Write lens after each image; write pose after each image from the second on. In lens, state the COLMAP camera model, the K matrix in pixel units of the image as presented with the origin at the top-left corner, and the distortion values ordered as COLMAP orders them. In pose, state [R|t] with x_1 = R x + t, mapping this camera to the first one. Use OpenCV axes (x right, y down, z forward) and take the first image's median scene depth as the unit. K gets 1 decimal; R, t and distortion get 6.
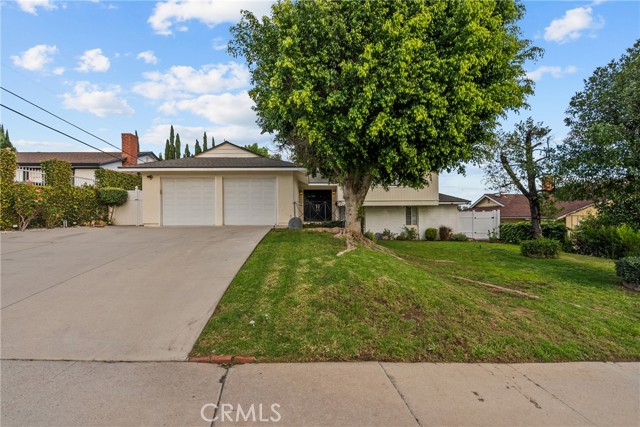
lens RADIAL K [[290.8, 0, 317.7], [0, 290.8, 214.8], [0, 0, 1]] dist [-0.001023, 0.001459]
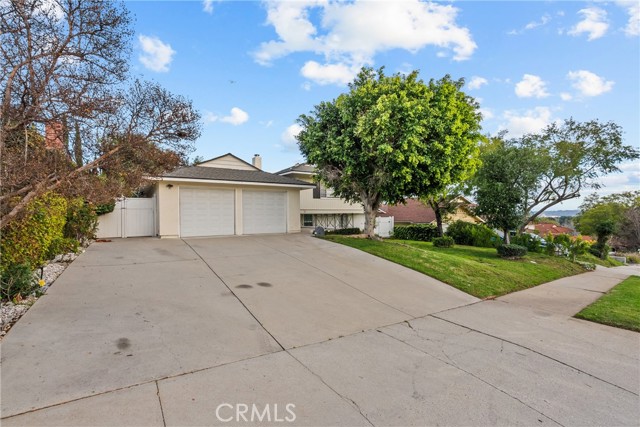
lens RADIAL K [[290.8, 0, 317.7], [0, 290.8, 214.8], [0, 0, 1]] dist [-0.001023, 0.001459]
pose [[0.858773, 0.003073, 0.512346, -0.594984], [-0.006035, 0.999973, 0.004118, -0.039267], [-0.512320, -0.006628, 0.858769, -0.066241]]
